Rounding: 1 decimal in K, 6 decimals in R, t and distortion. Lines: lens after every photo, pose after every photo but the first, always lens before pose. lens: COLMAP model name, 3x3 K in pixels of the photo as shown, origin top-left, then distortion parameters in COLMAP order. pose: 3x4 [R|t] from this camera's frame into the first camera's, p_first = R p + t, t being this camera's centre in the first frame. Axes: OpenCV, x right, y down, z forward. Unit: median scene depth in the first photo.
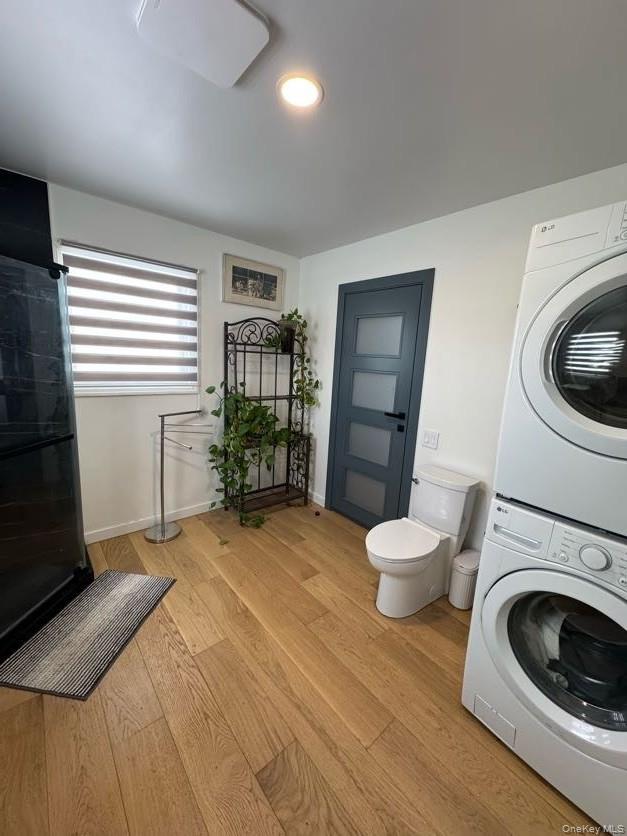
lens RADIAL K [[332.8, 0, 313.5], [0, 332.8, 418.0], [0, 0, 1]] dist [-0.000557, -0.000028]
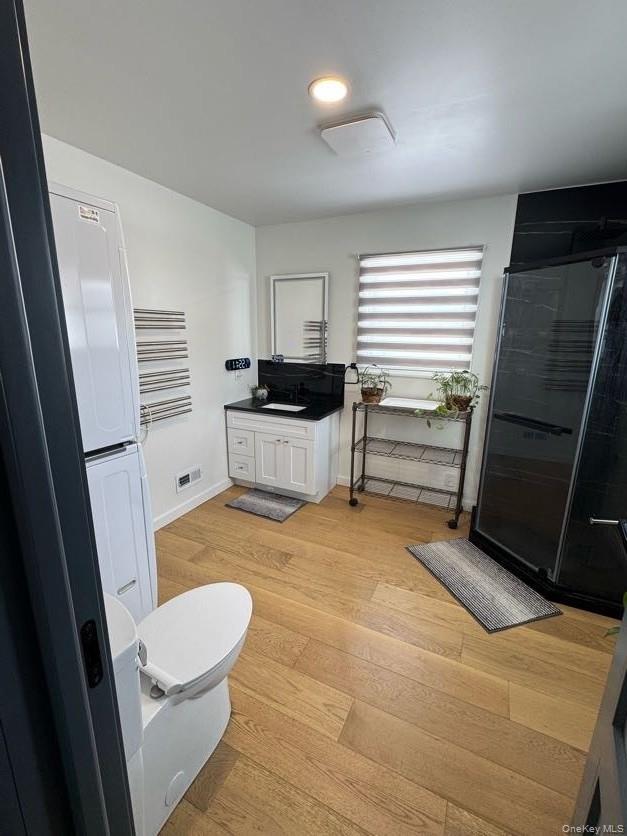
lens RADIAL K [[344.5, 0, 313.5], [0, 344.5, 418.0], [0, 0, 1]] dist [0.016408, -0.000005]
pose [[-0.908078, 0.026844, -0.417940, 0.359833], [-0.146622, 0.914409, 0.377305, -0.276882], [0.392297, 0.403901, -0.826418, 1.615930]]
